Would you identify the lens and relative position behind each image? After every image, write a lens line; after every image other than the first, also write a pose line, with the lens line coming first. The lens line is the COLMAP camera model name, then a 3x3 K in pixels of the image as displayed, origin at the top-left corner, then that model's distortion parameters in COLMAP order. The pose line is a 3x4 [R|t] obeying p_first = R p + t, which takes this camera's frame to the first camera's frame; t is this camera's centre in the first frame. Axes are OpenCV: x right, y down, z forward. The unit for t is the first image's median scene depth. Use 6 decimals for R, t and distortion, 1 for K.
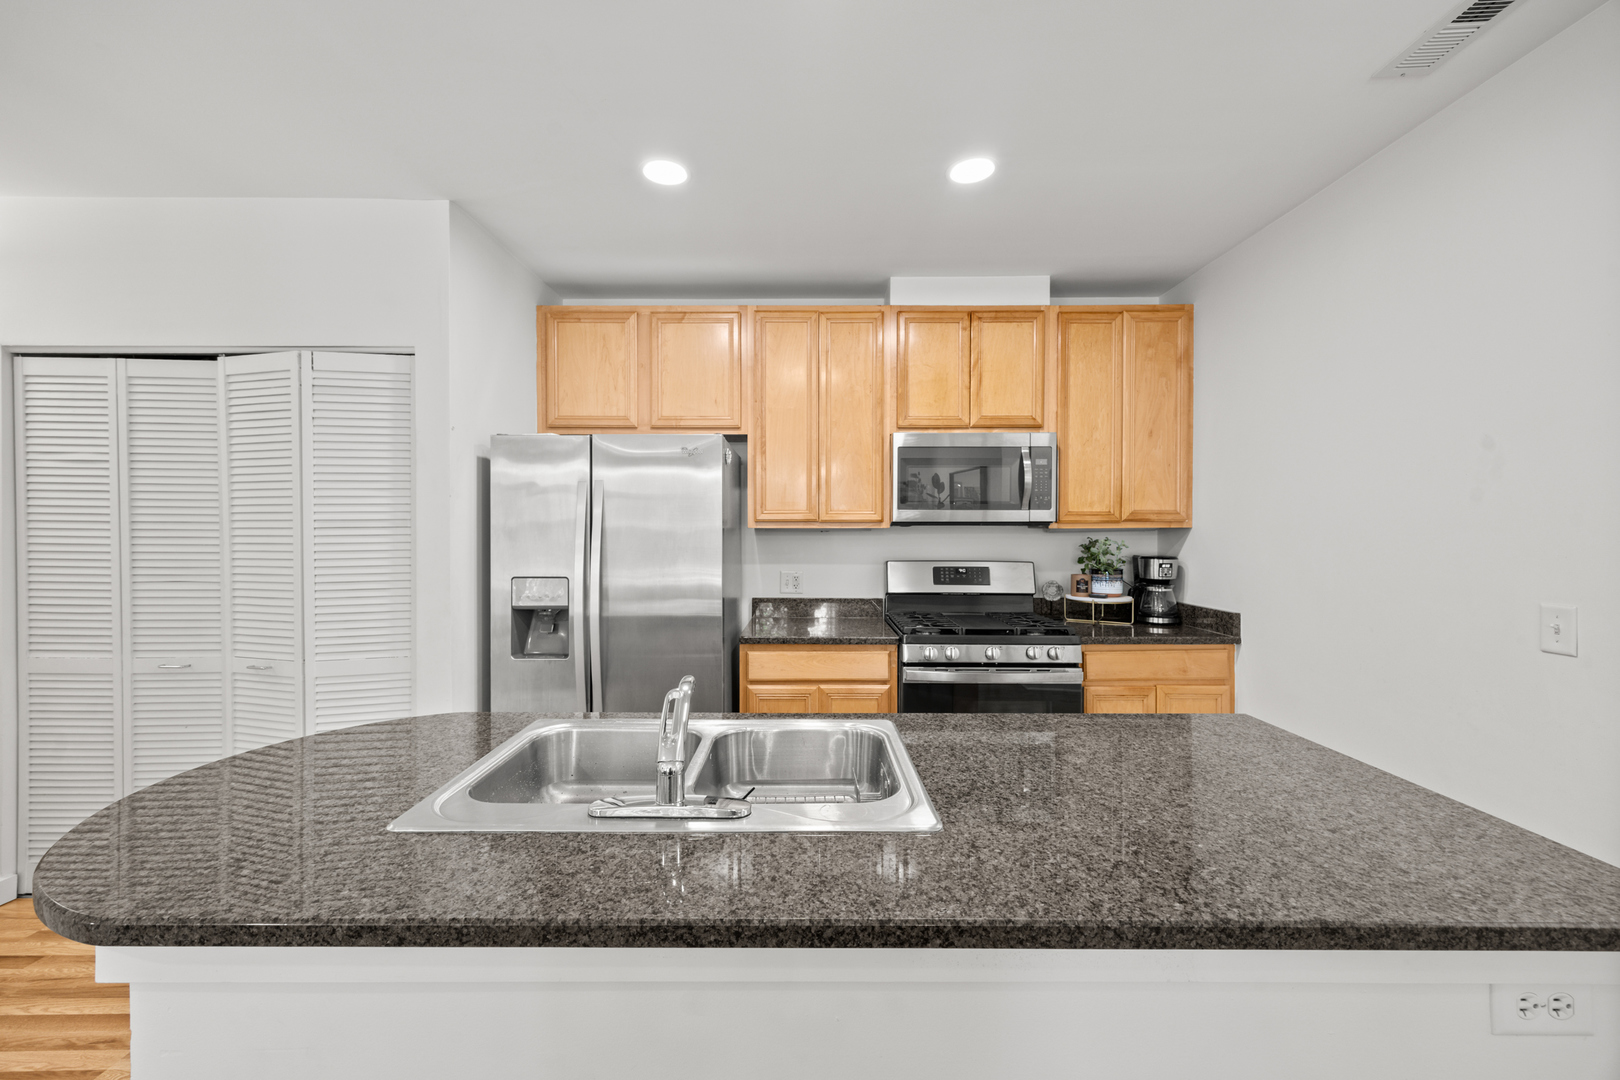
lens RADIAL K [[636.7, 0, 795.4], [0, 636.7, 539.3], [0, 0, 1]] dist [0.002198, 0.000197]
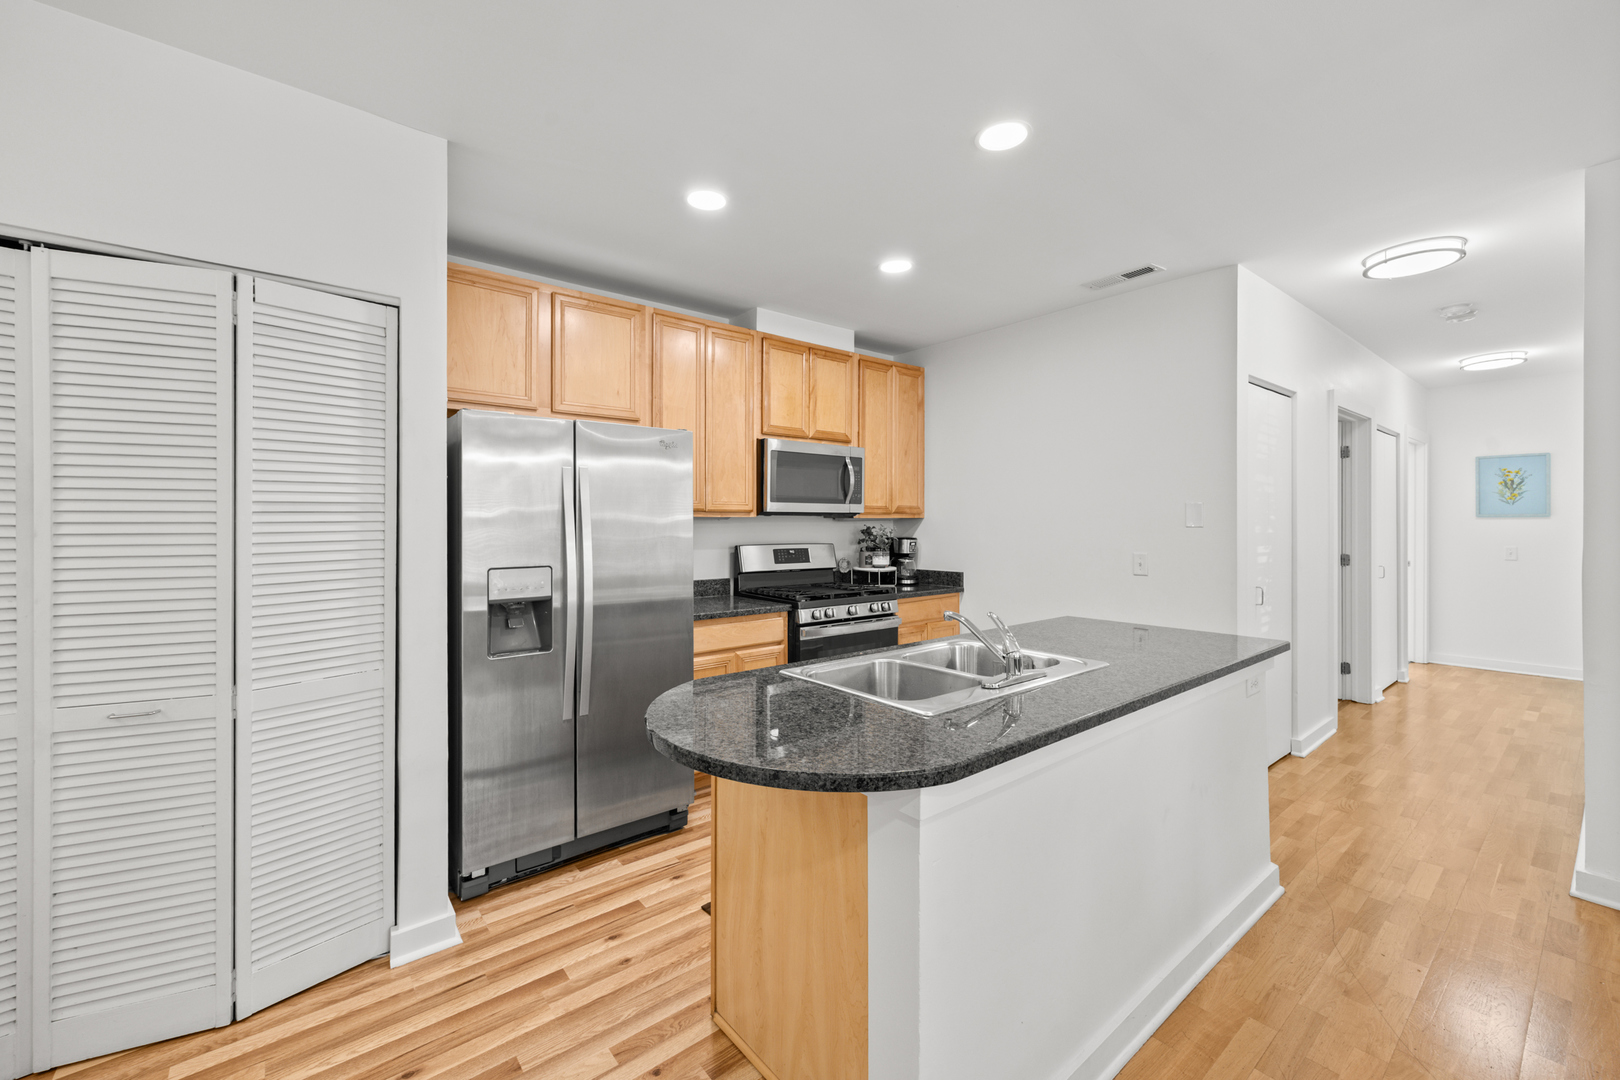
lens RADIAL K [[636.7, 0, 810.9], [0, 636.7, 538.3], [0, 0, 1]] dist [0.002198, 0.000197]
pose [[0.781091, -0.015040, 0.624236, -0.522812], [0.005495, 0.999837, 0.017214, 0.001884], [-0.624393, -0.010016, 0.781046, 0.000750]]
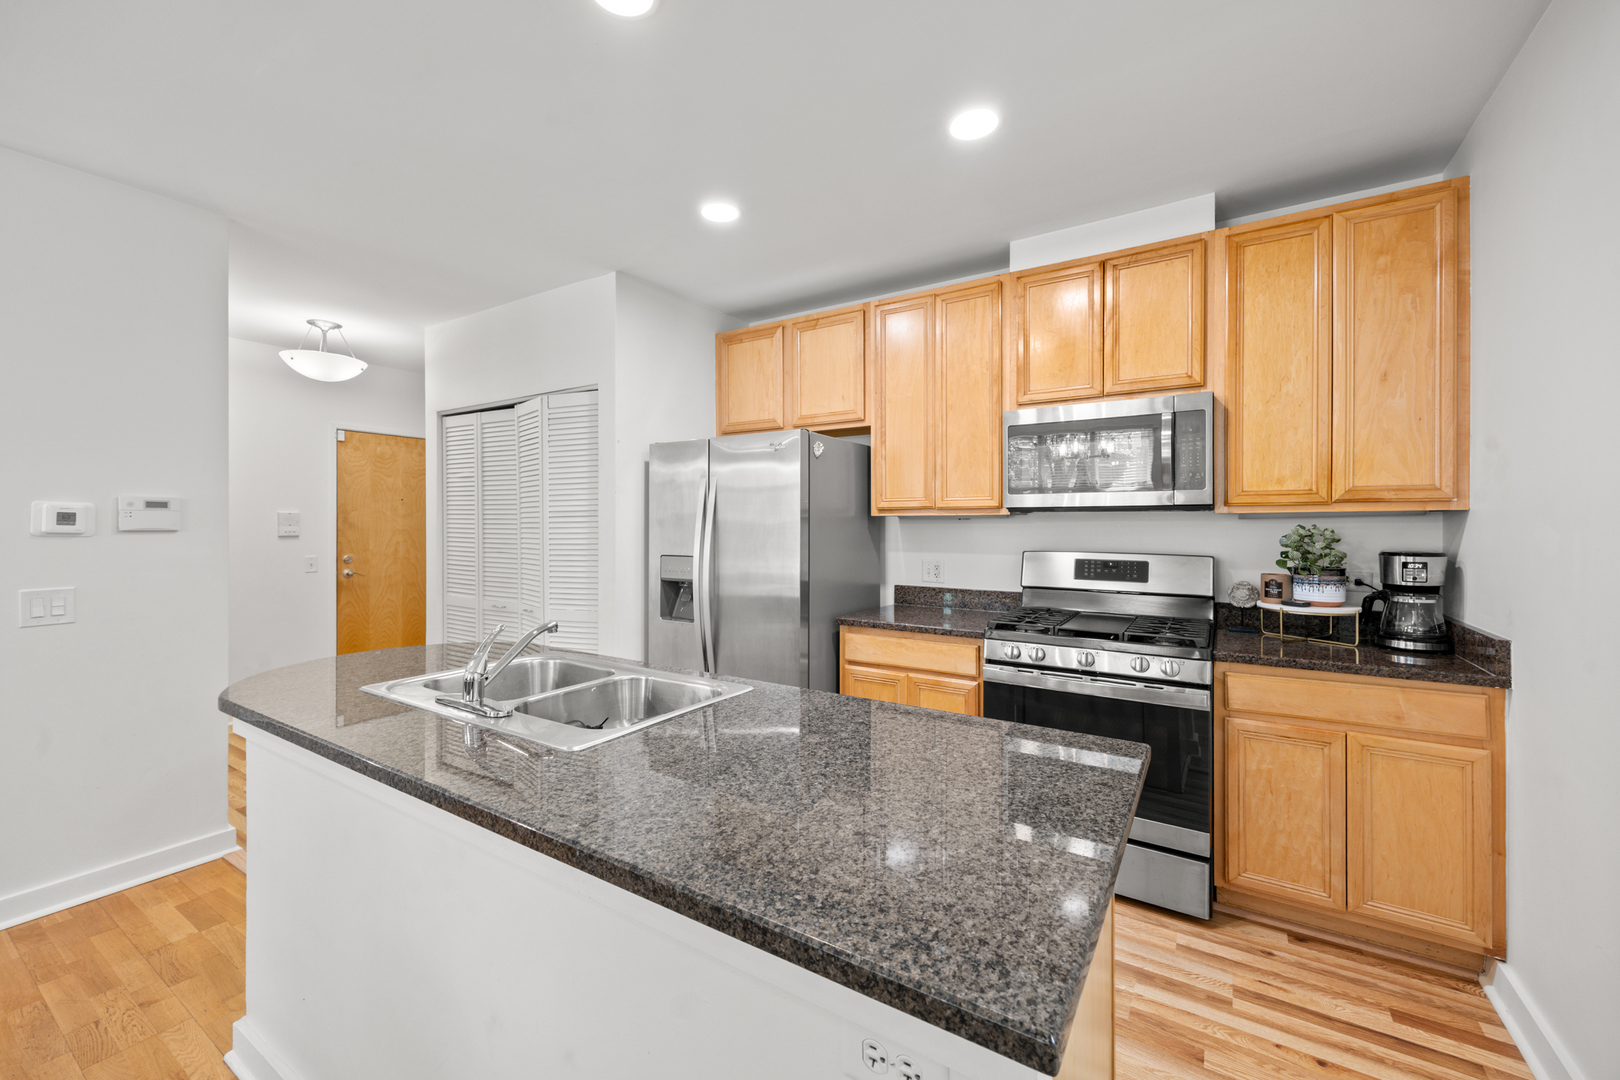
lens RADIAL K [[636.7, 0, 795.6], [0, 636.7, 531.9], [0, 0, 1]] dist [0.002198, 0.000197]
pose [[0.845884, 0.005700, -0.533337, 0.384122], [-0.007069, 0.999975, -0.000526, 0.009906], [0.533321, 0.004215, 0.845903, 0.058471]]
